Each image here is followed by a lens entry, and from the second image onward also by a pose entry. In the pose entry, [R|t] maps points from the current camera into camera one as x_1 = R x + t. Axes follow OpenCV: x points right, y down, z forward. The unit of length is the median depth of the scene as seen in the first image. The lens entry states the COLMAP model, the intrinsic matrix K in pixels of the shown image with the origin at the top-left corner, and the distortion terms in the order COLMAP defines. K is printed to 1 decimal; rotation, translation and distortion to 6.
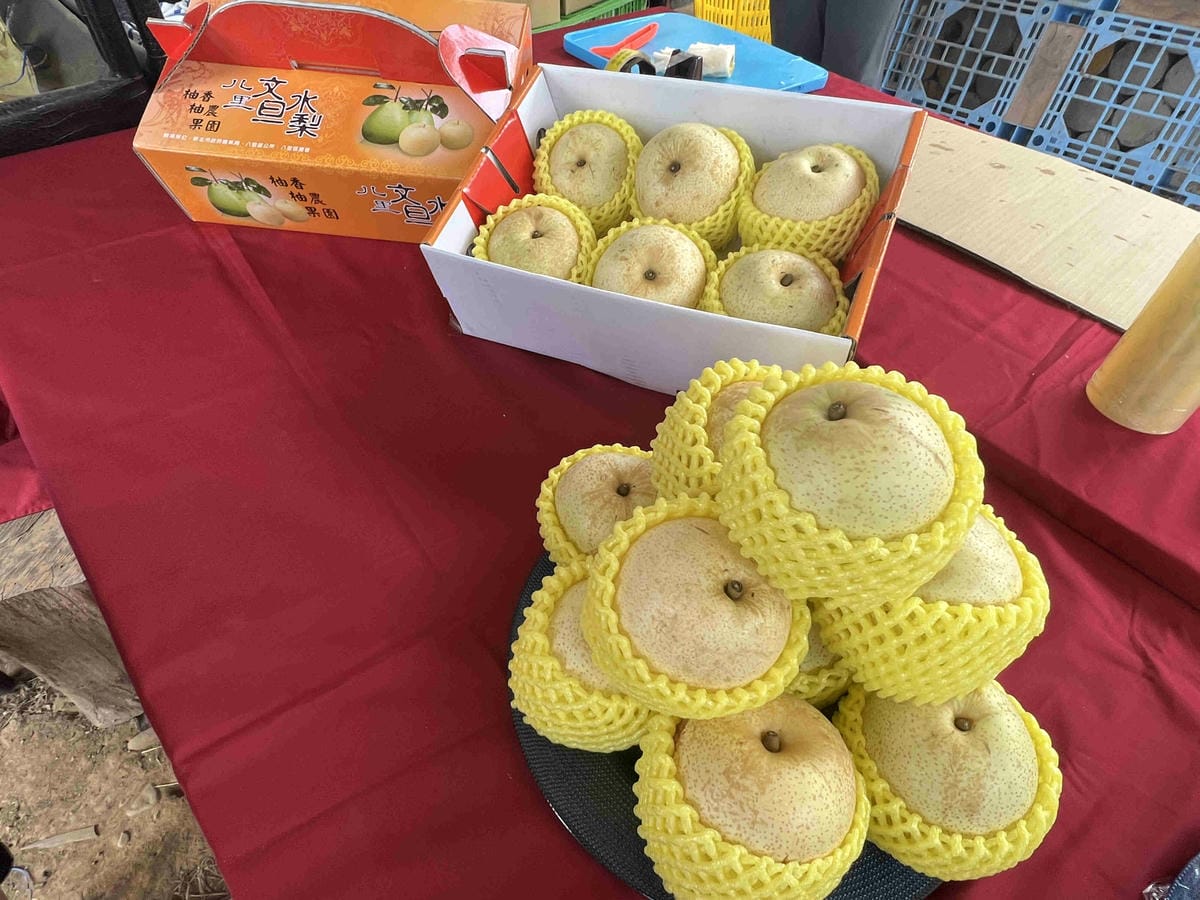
lens RADIAL K [[714.3, 0, 598.1], [0, 714.3, 450.7], [0, 0, 1]] dist [-0.005605, -0.001134]
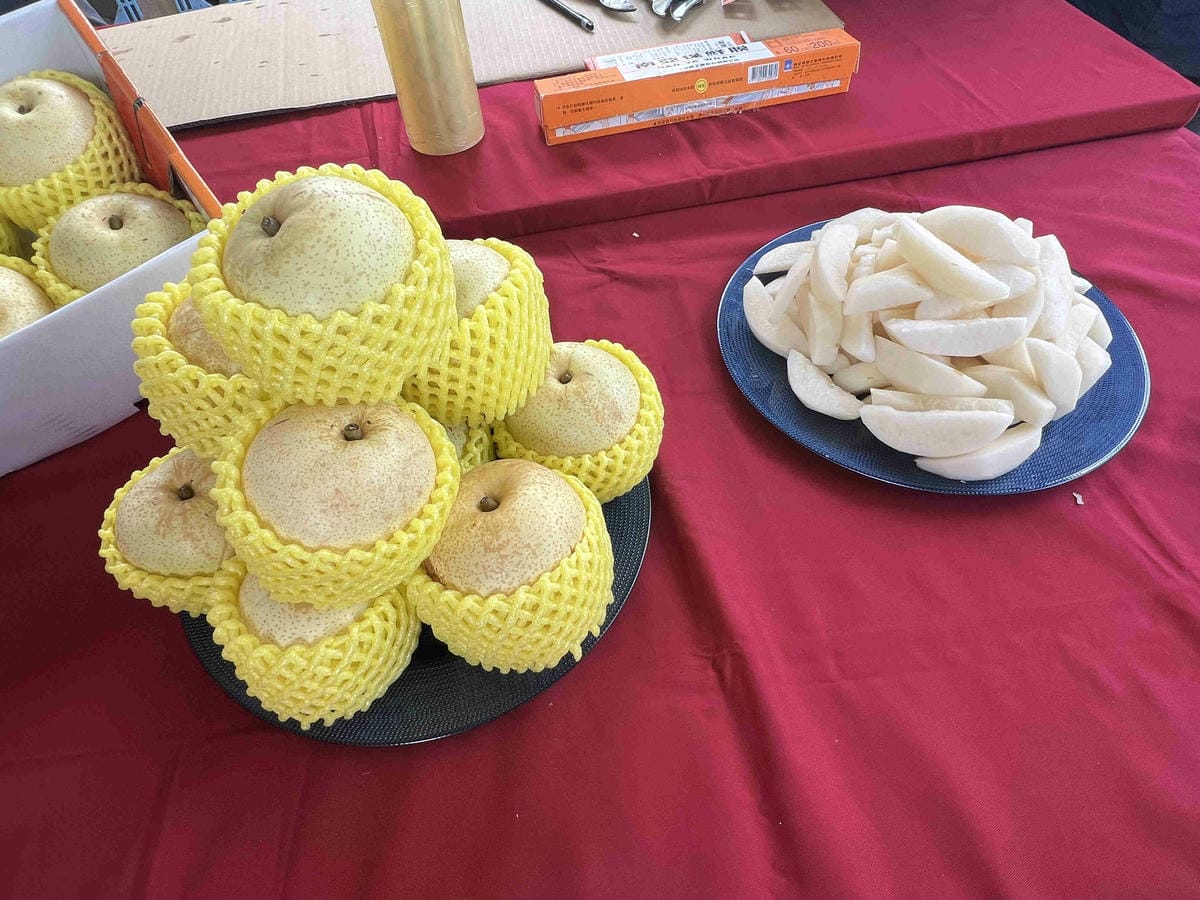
lens RADIAL K [[714.3, 0, 593.0], [0, 714.3, 447.0], [0, 0, 1]] dist [-0.005605, -0.001134]
pose [[0.472694, -0.749507, 0.463465, -0.113857], [0.699871, 0.638885, 0.319385, 0.111525], [-0.535482, 0.173394, 0.826555, 0.003981]]
